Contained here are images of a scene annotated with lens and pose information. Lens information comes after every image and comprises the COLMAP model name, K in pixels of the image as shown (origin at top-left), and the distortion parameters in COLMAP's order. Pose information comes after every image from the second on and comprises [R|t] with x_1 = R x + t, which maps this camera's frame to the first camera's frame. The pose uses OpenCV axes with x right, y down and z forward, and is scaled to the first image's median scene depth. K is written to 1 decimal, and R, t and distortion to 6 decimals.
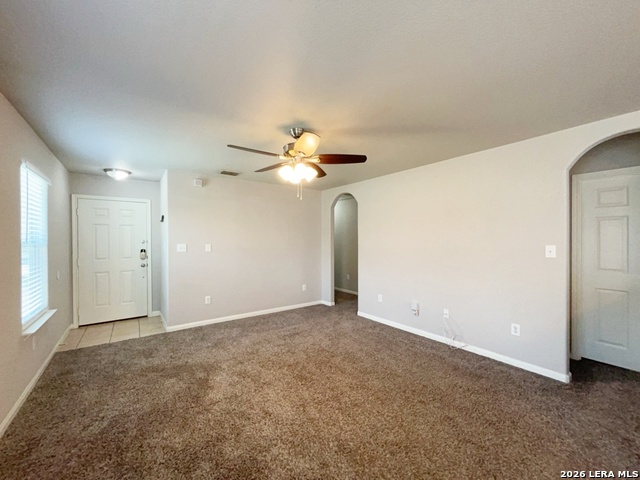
lens RADIAL K [[262.5, 0, 318.0], [0, 262.5, 241.2], [0, 0, 1]] dist [0.009124, -0.000257]
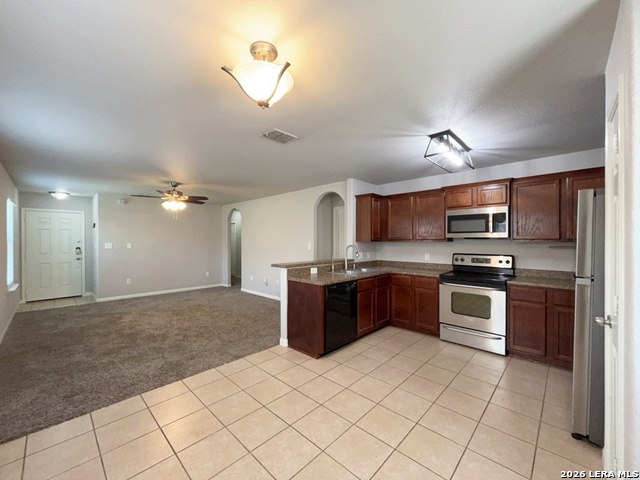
lens RADIAL K [[262.5, 0, 318.0], [0, 262.5, 241.2], [0, 0, 1]] dist [0.009124, -0.000257]
pose [[0.986204, 0.001084, 0.165529, 0.405338], [-0.000435, 0.999992, -0.003958, 0.004498], [-0.165532, 0.003831, 0.986197, -0.672535]]
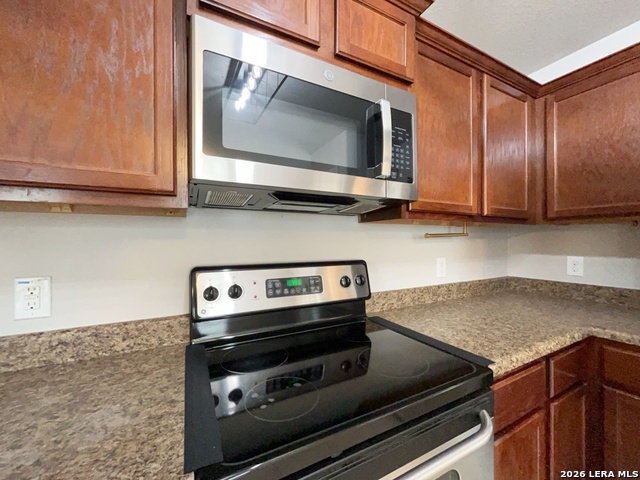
lens RADIAL K [[262.5, 0, 318.0], [0, 262.5, 241.2], [0, 0, 1]] dist [0.009124, -0.000257]
pose [[0.150285, 0.006987, 0.988618, 0.861420], [0.013733, 0.999864, -0.009154, 0.026760], [-0.988547, 0.014952, 0.150169, 0.075766]]
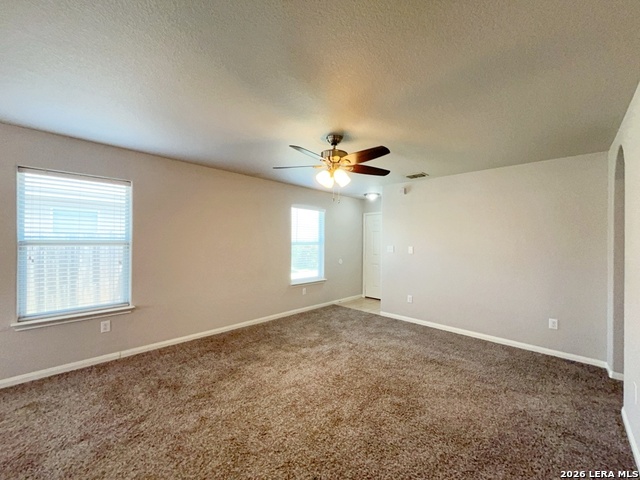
lens RADIAL K [[256.5, 0, 317.5], [0, 256.5, 245.9], [0, 0, 1]] dist [0.033015, 0.000106]
pose [[0.151509, 0.011350, -0.988391, 0.583905], [-0.009214, 0.999907, 0.010070, 0.003838], [0.988413, 0.007581, 0.151600, 0.503893]]
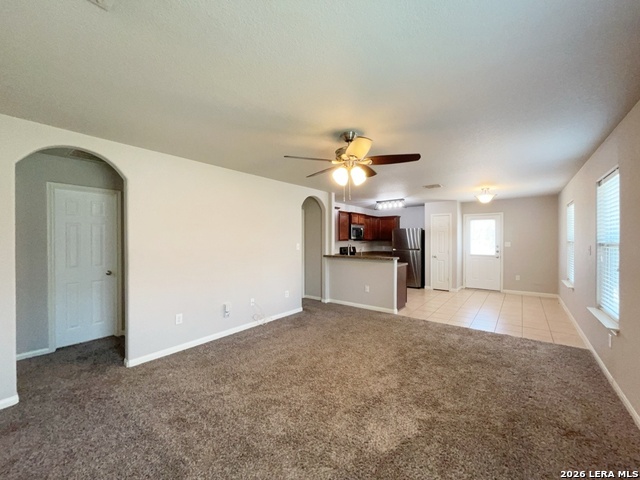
lens RADIAL K [[262.5, 0, 318.0], [0, 262.5, 241.2], [0, 0, 1]] dist [0.009124, -0.000257]
pose [[-0.276337, -0.000186, 0.961061, -0.652038], [0.013317, 0.999903, 0.004023, -0.006265], [-0.960969, 0.013910, -0.276308, 0.888743]]
